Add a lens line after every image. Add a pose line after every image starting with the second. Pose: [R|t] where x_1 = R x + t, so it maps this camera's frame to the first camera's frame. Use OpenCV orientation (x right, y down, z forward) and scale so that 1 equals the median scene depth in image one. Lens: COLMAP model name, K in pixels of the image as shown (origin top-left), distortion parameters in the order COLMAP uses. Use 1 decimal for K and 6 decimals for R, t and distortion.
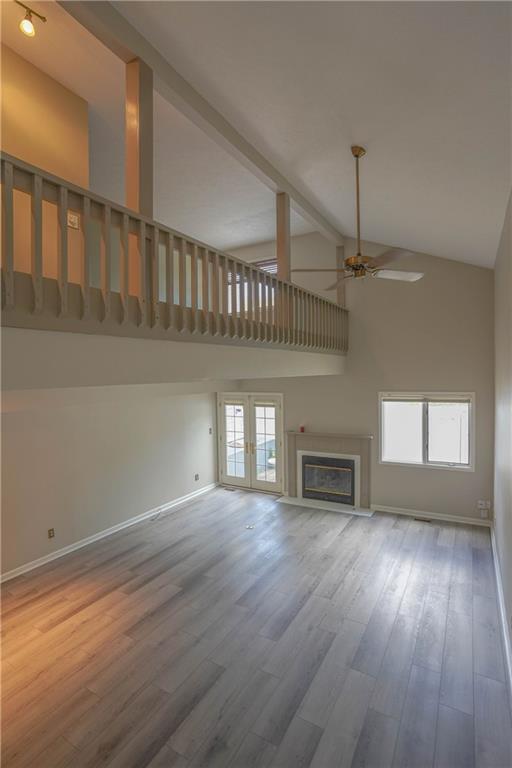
lens RADIAL K [[397.1, 0, 256.0], [0, 397.1, 384.0], [0, 0, 1]] dist [-0.088600, 0.042781]
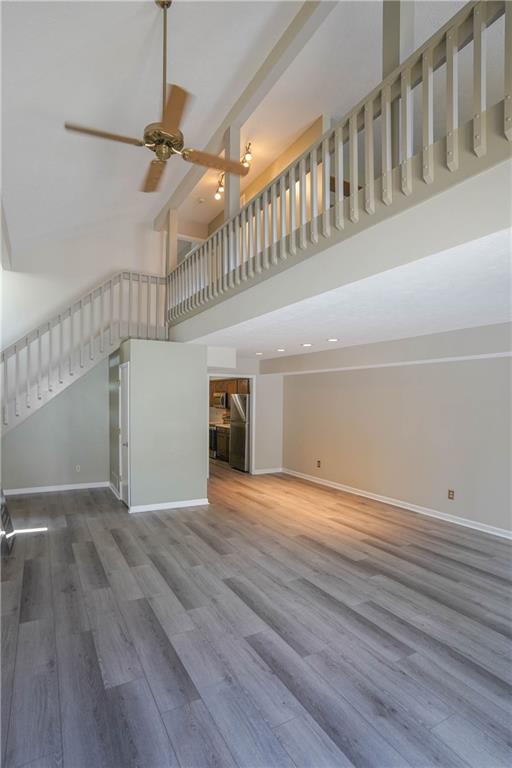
lens RADIAL K [[397.1, 0, 256.0], [0, 397.1, 384.0], [0, 0, 1]] dist [-0.088600, 0.042781]
pose [[-0.532225, -0.018944, -0.846391, 0.442964], [-0.026547, 0.999631, -0.005680, 0.089861], [0.846186, 0.019446, -0.532532, 0.823136]]
